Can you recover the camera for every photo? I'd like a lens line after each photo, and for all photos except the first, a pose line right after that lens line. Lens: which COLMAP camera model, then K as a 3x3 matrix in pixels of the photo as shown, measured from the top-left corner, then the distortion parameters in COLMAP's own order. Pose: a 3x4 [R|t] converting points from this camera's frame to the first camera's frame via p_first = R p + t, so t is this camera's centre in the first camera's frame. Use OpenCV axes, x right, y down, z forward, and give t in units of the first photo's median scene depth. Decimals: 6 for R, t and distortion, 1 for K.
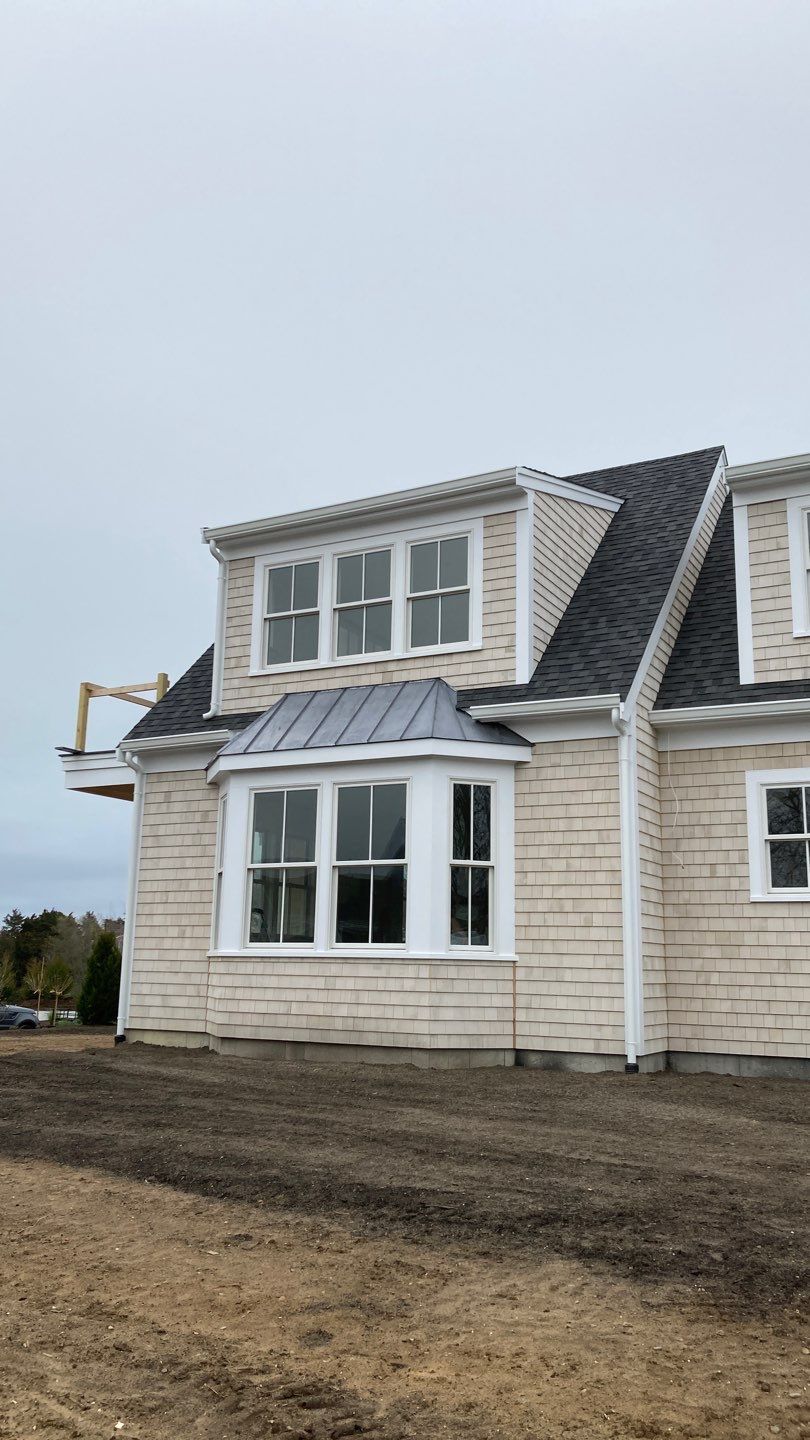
lens RADIAL K [[1175.3, 0, 411.8], [0, 1175.3, 717.9], [0, 0, 1]] dist [0.061754, -0.064622]
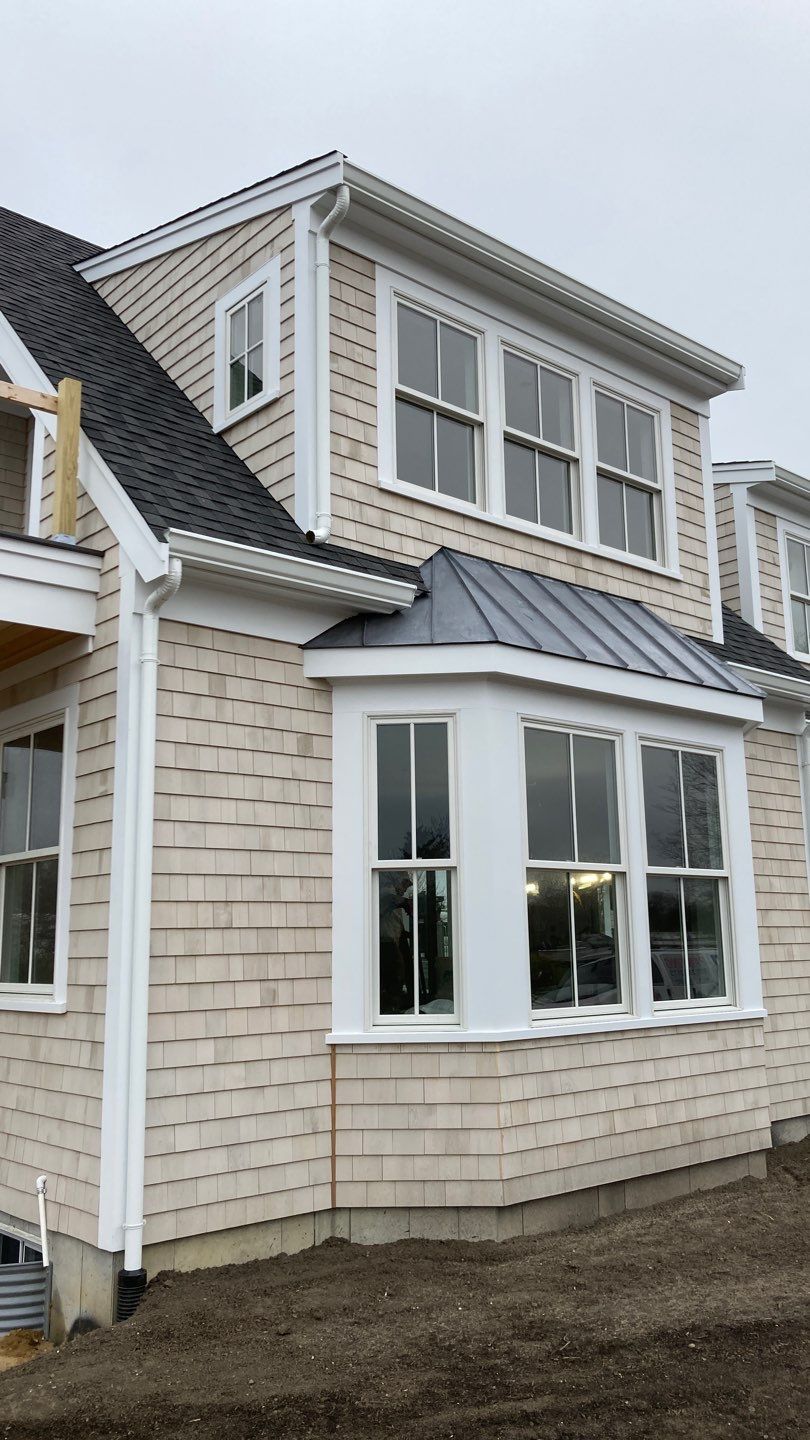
lens RADIAL K [[1175.3, 0, 411.8], [0, 1175.3, 717.9], [0, 0, 1]] dist [0.061754, -0.064622]
pose [[0.356314, 0.150166, 0.922220, -0.614265], [-0.171231, 0.980780, -0.093543, 0.113116], [-0.918542, -0.124582, 0.375179, 0.808628]]
